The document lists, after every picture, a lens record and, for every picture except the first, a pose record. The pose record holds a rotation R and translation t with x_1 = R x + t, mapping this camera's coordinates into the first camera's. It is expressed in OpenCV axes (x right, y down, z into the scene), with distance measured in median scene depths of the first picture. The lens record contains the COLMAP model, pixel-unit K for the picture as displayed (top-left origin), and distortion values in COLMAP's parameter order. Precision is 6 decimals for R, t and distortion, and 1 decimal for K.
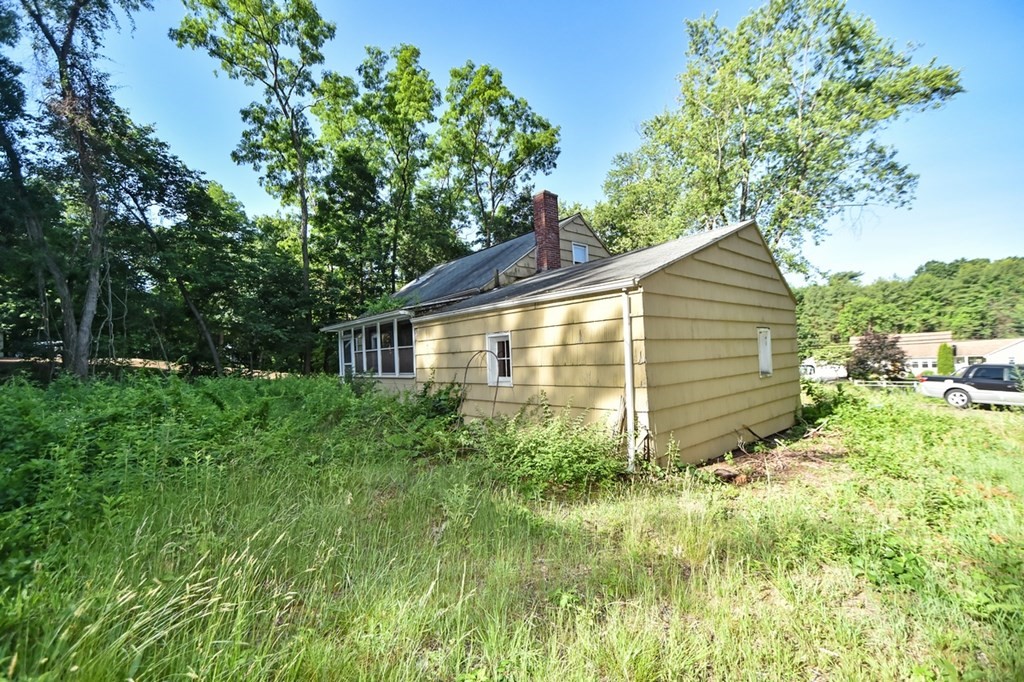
lens RADIAL K [[439.7, 0, 509.1], [0, 439.7, 344.3], [0, 0, 1]] dist [-0.002718, 0.016320]
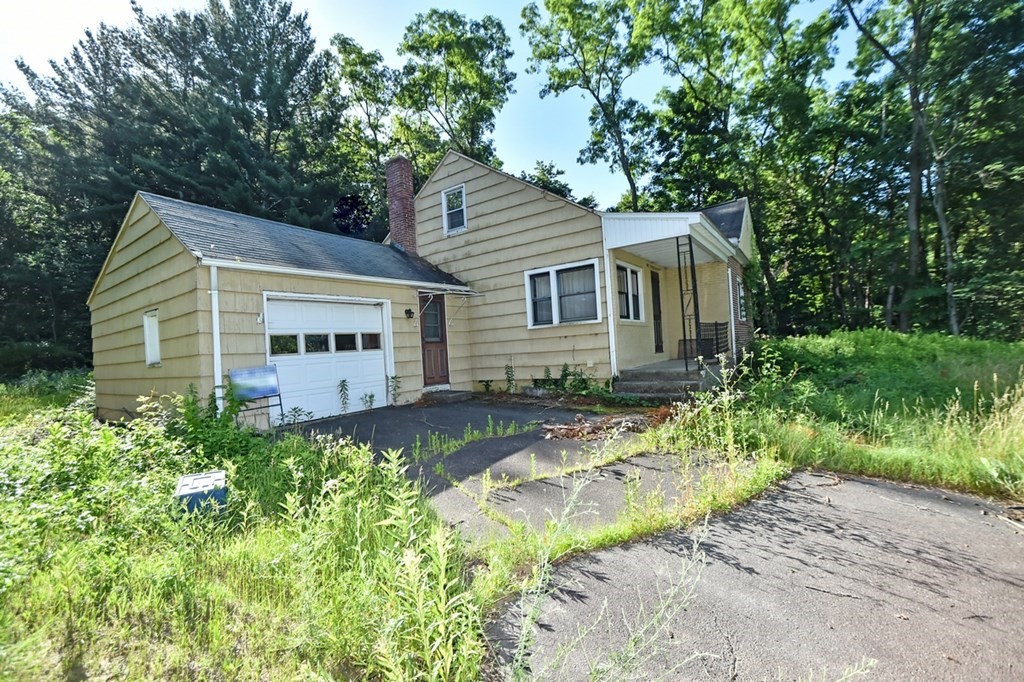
lens RADIAL K [[439.7, 0, 509.1], [0, 439.7, 344.3], [0, 0, 1]] dist [-0.002718, 0.016320]
pose [[0.205704, 0.027746, -0.978221, 0.573392], [0.068896, 0.996707, 0.042758, 0.014412], [0.976186, -0.076191, 0.203115, 0.546146]]
